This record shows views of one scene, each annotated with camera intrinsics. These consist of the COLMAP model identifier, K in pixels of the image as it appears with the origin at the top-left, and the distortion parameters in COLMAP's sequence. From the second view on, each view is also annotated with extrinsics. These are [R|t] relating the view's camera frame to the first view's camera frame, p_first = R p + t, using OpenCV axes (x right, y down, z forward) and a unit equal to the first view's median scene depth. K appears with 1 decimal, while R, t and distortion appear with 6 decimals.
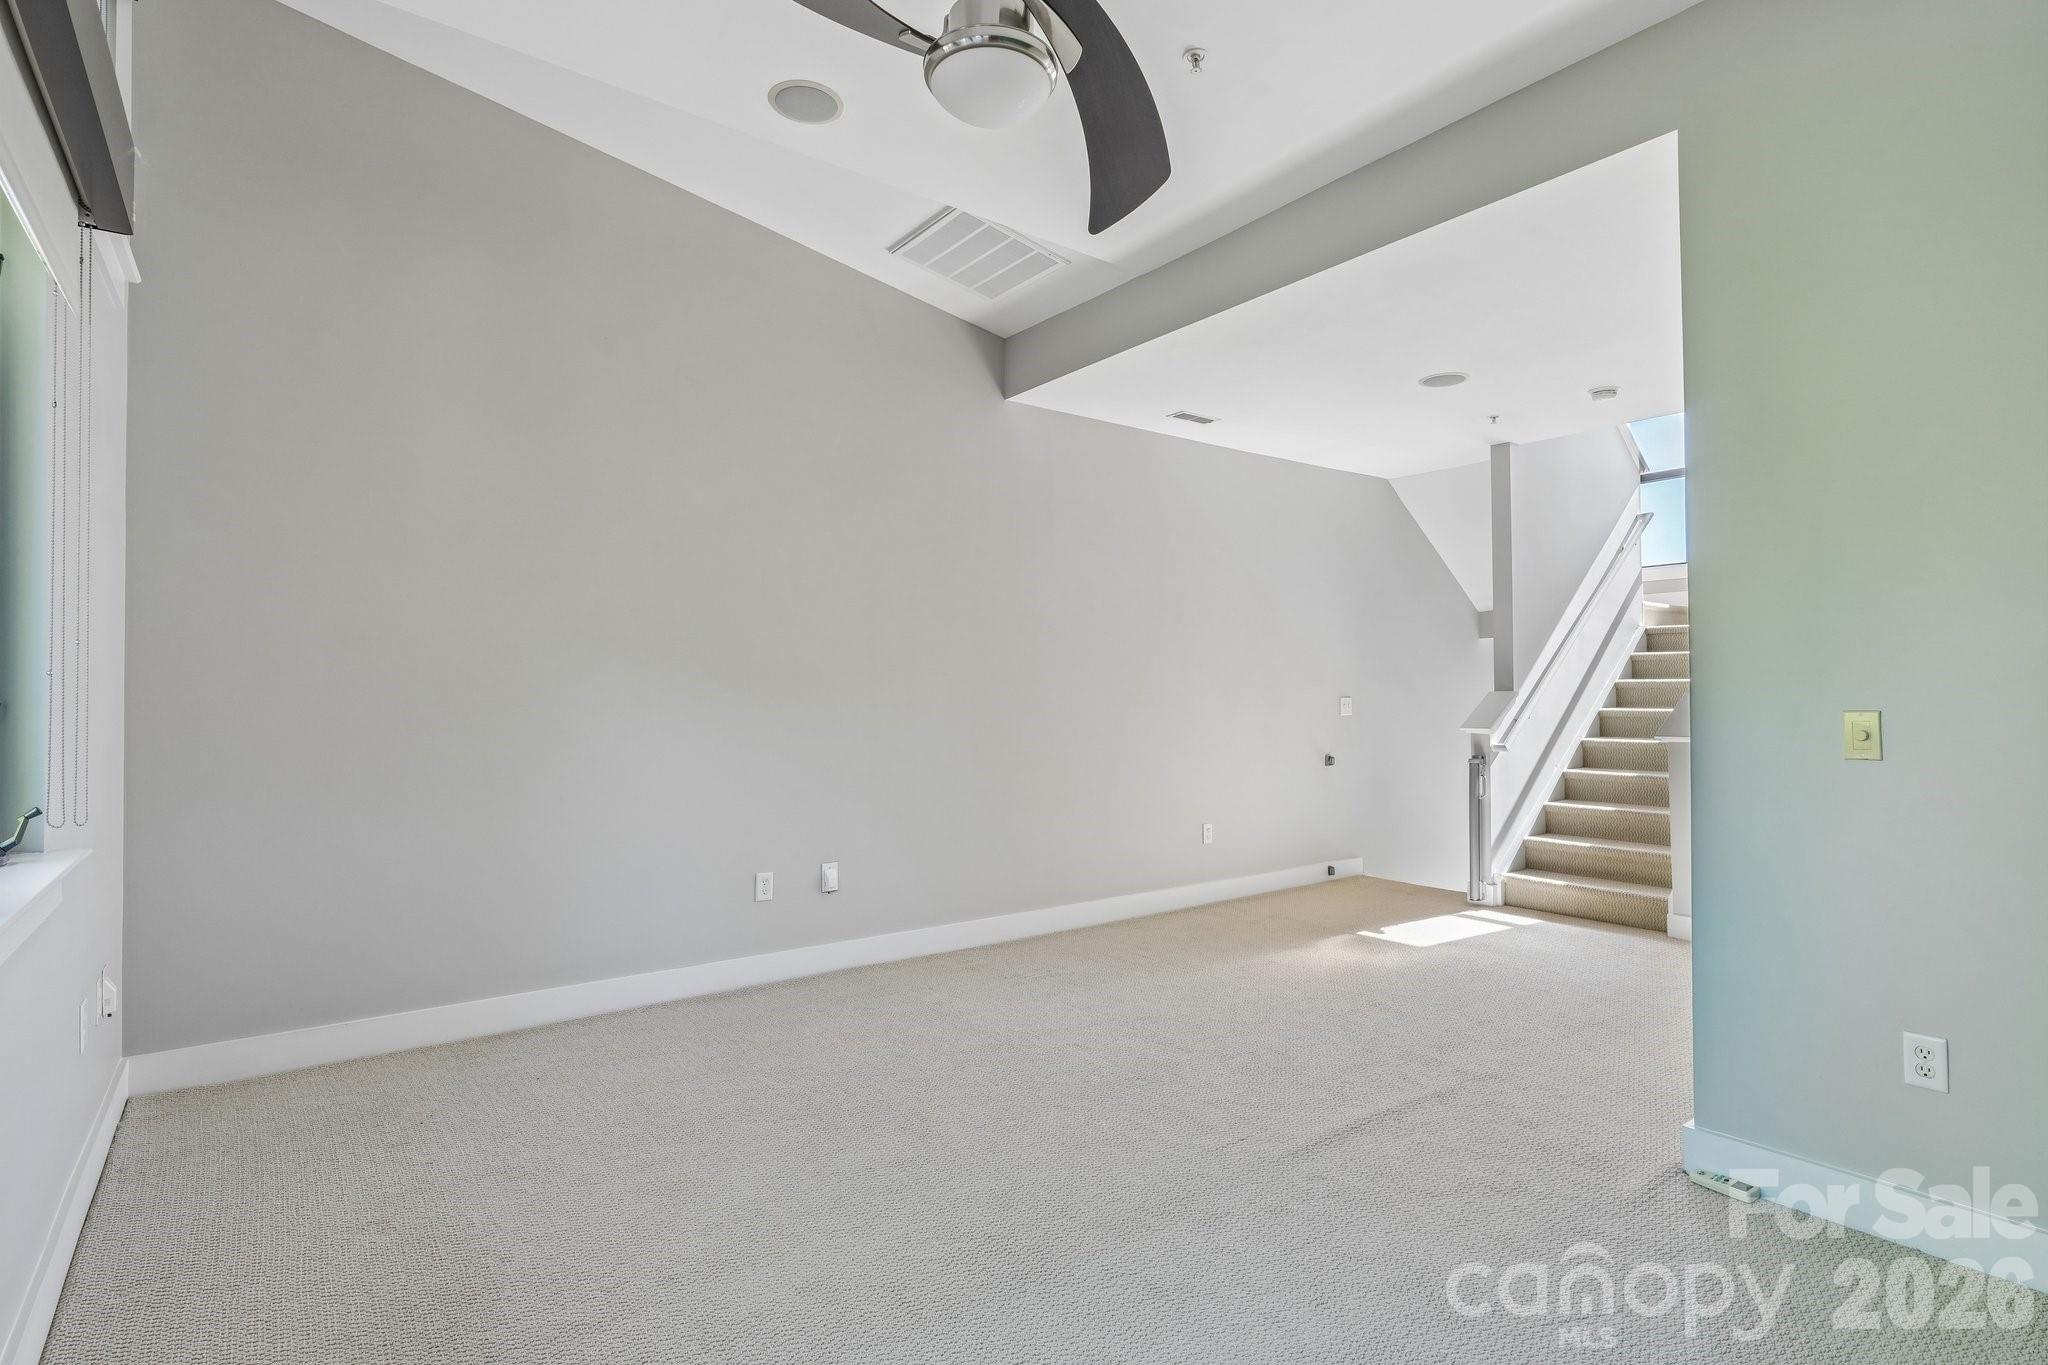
lens RADIAL K [[1012.9, 0, 1017.4], [0, 1012.9, 685.4], [0, 0, 1]] dist [0.001530, 0.000163]
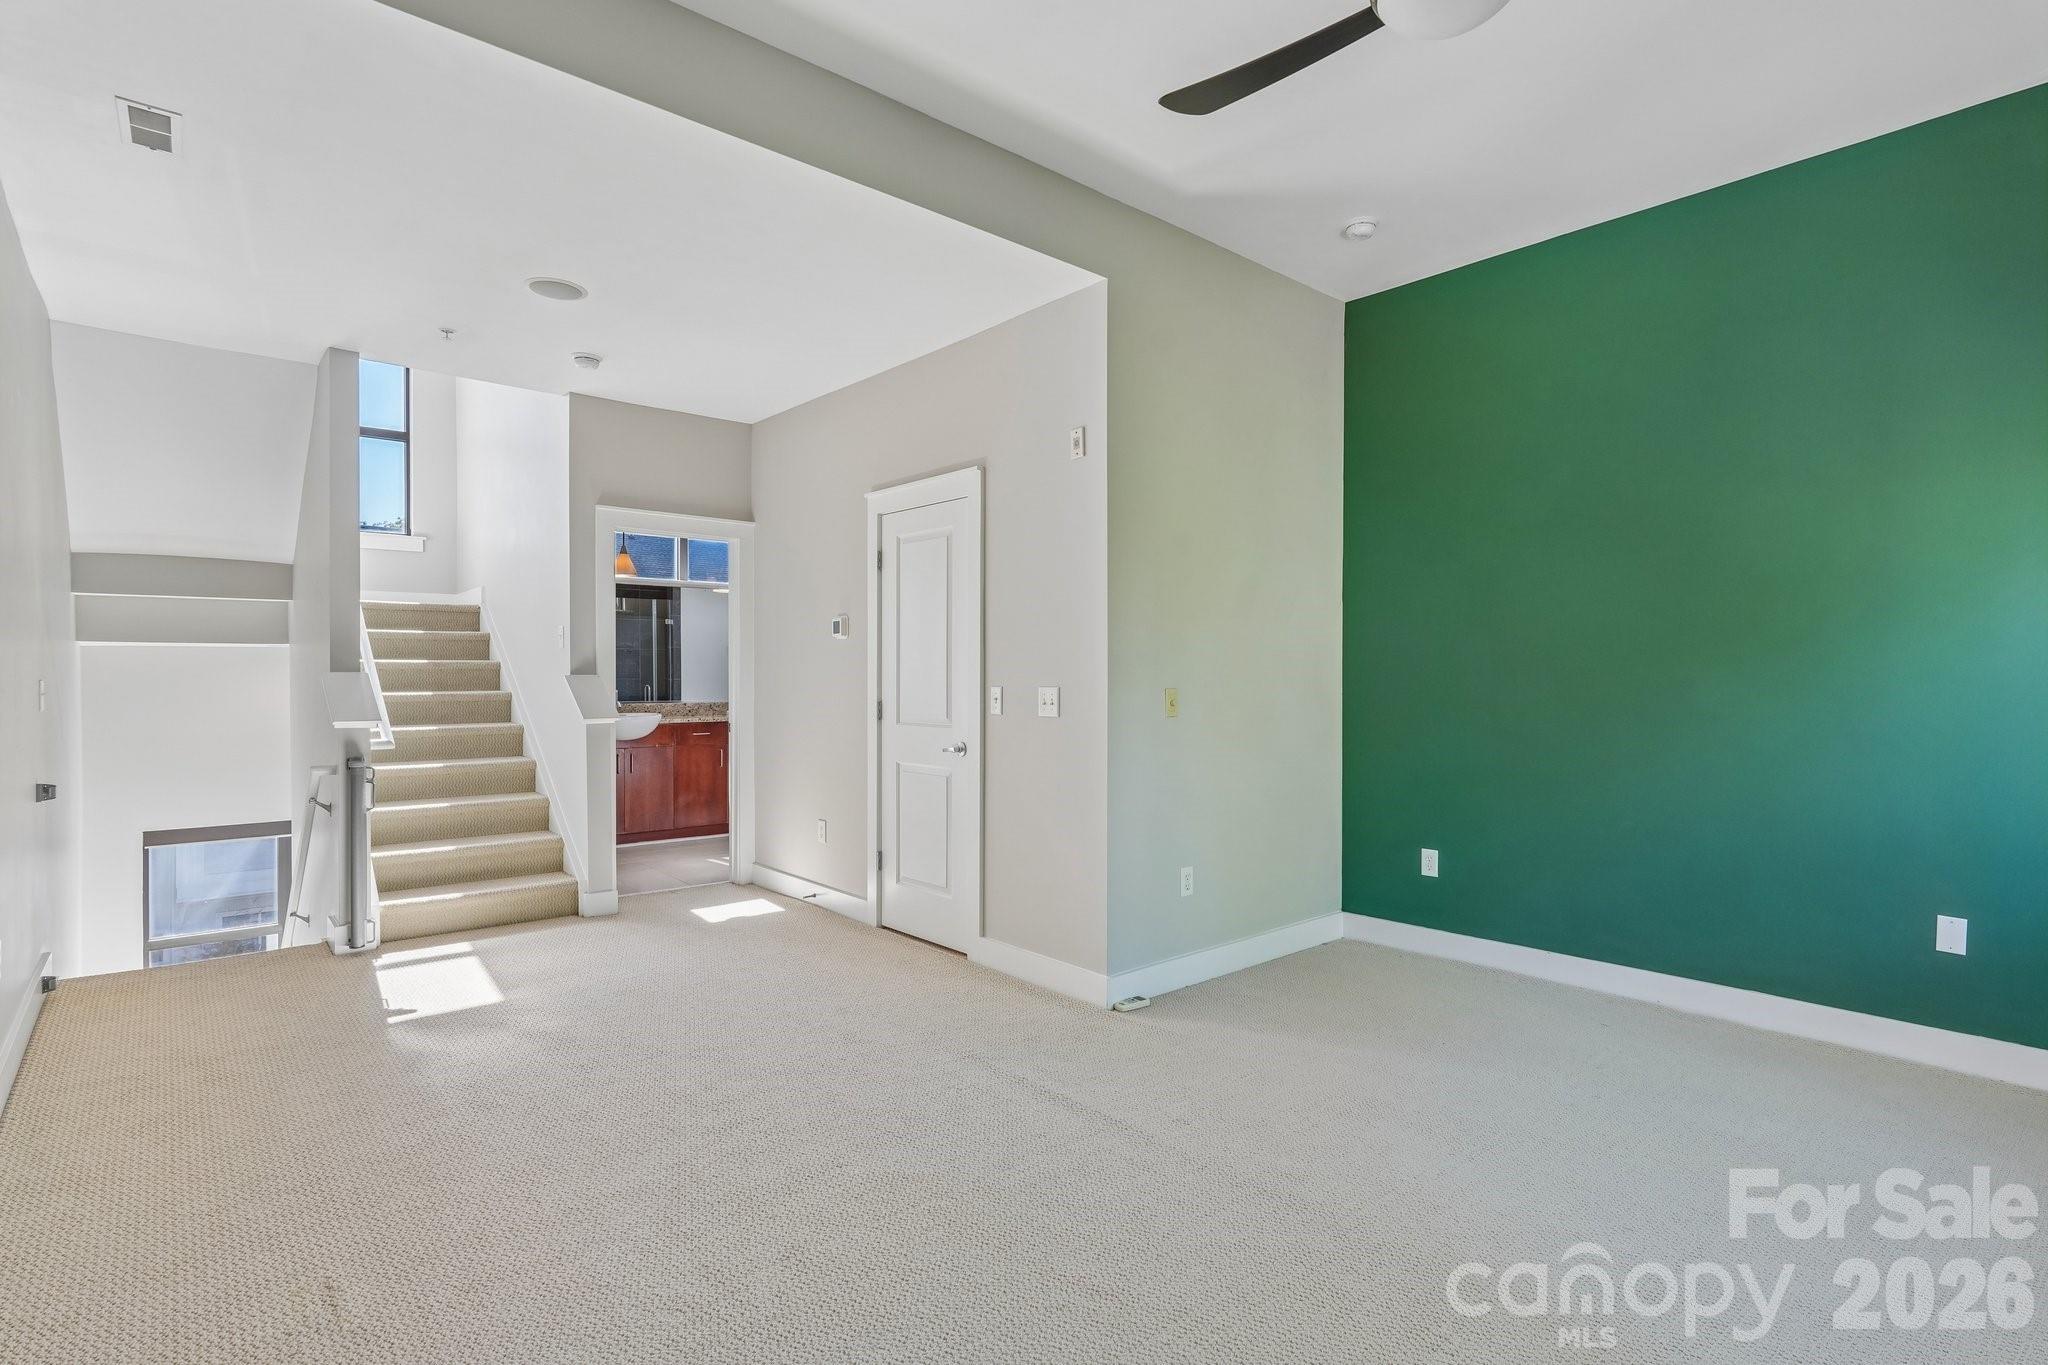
lens RADIAL K [[1000.3, 0, 1028.0], [0, 1000.3, 690.9], [0, 0, 1]] dist [0.003344, 0.000528]
pose [[-0.069854, -0.007884, 0.997526, -0.359790], [-0.011106, 0.999913, 0.007125, 0.009251], [-0.997495, -0.010581, -0.069935, 0.592289]]
